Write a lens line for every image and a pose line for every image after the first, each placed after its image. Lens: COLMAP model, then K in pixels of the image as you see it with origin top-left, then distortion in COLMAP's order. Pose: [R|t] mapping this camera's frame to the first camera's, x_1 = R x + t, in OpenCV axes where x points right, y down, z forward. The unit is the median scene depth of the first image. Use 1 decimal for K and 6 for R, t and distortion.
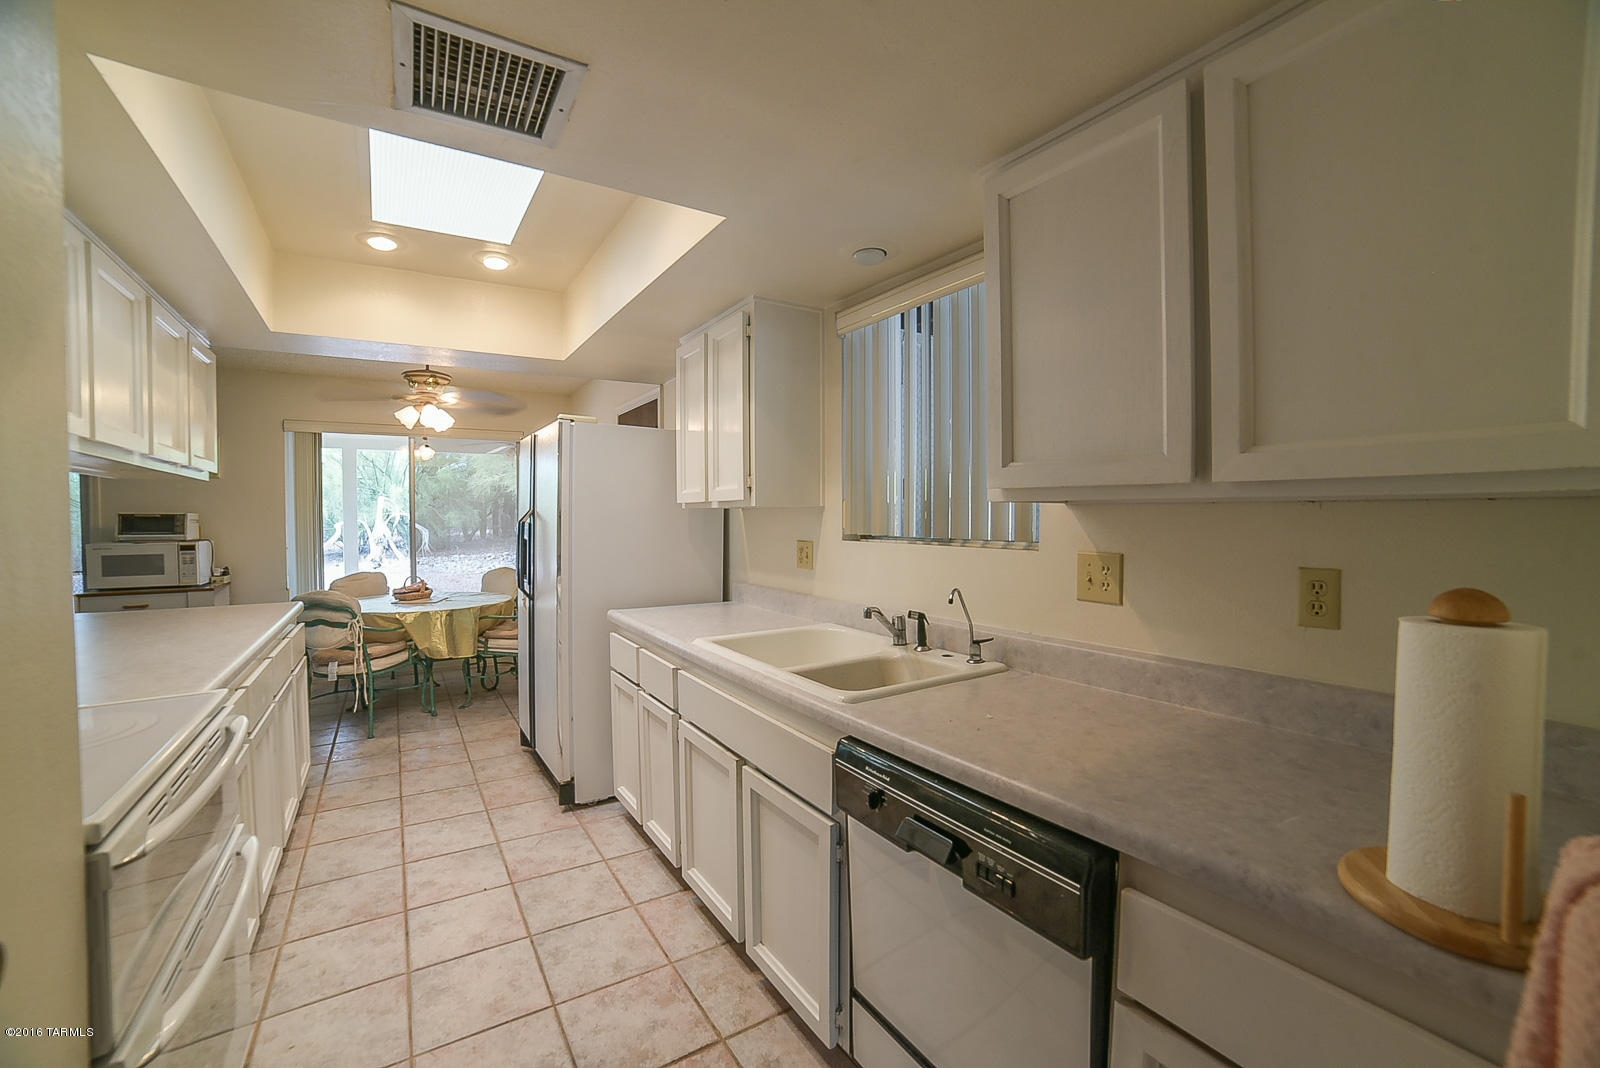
lens RADIAL K [[663.0, 0, 809.5], [0, 663.0, 535.6], [0, 0, 1]] dist [-0.066596, 0.000579]
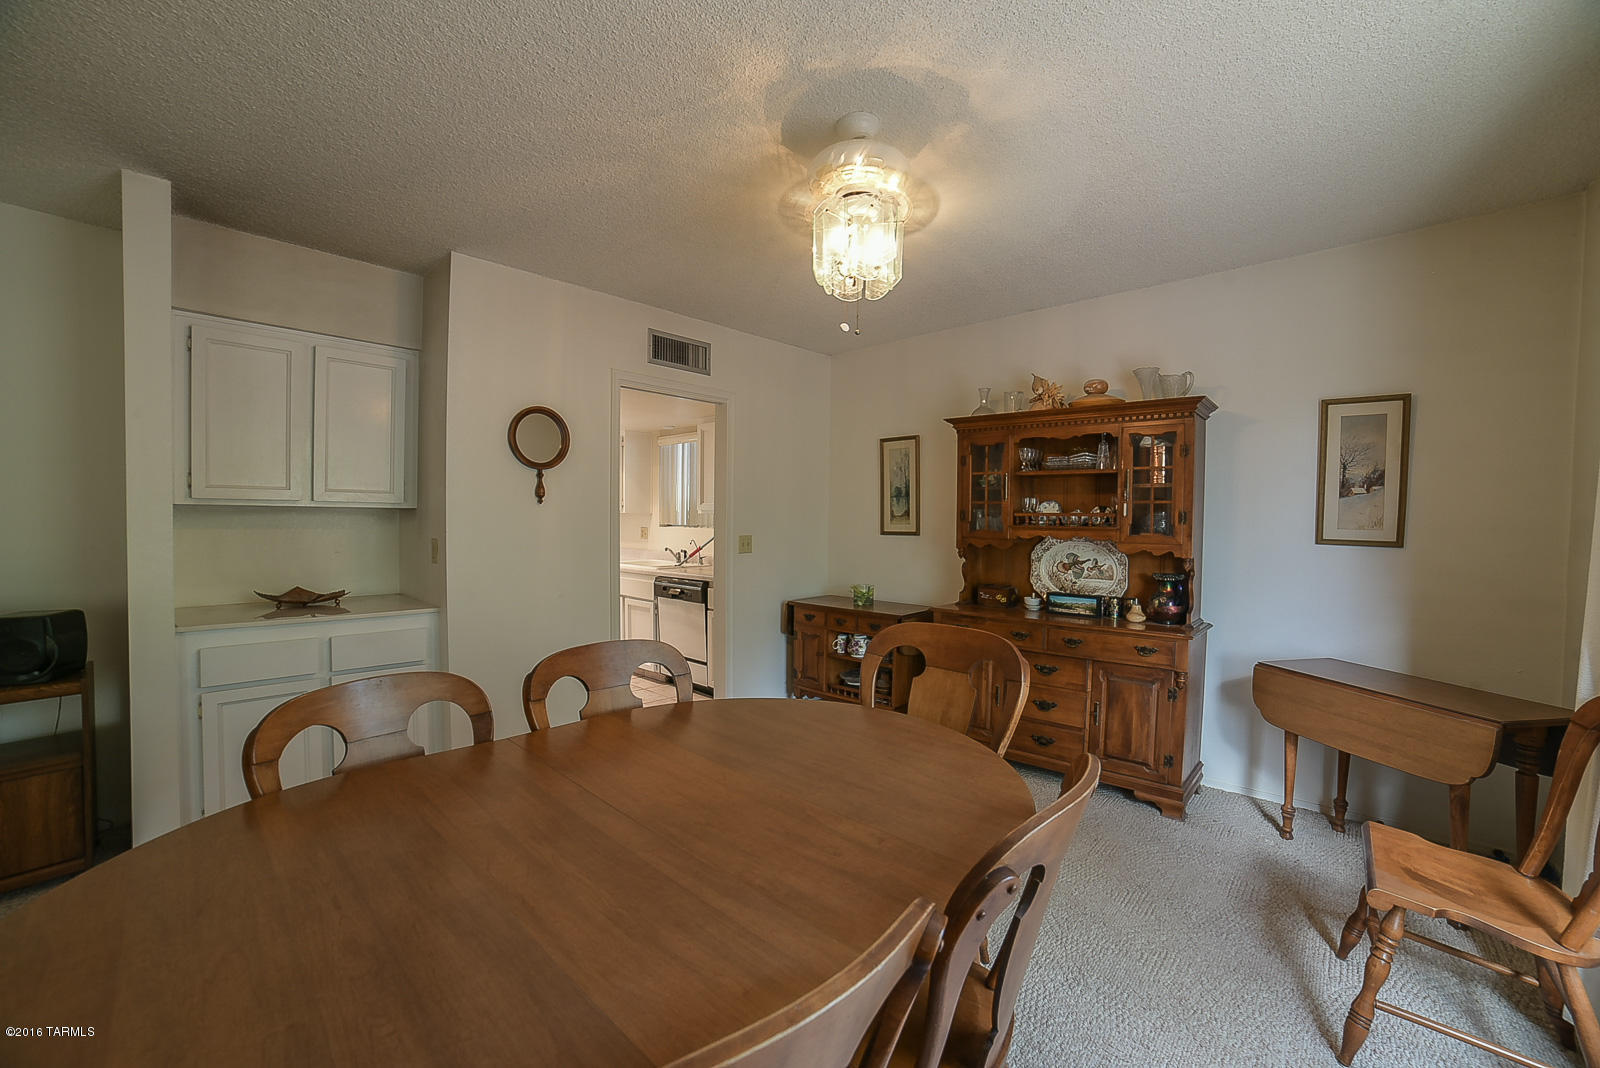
lens RADIAL K [[663.0, 0, 809.5], [0, 663.0, 535.6], [0, 0, 1]] dist [-0.066596, 0.000579]
pose [[0.968255, 0.002655, 0.249949, -0.031007], [-0.003000, 0.999995, 0.001001, 0.042257], [-0.249945, -0.001719, 0.968259, -1.864475]]
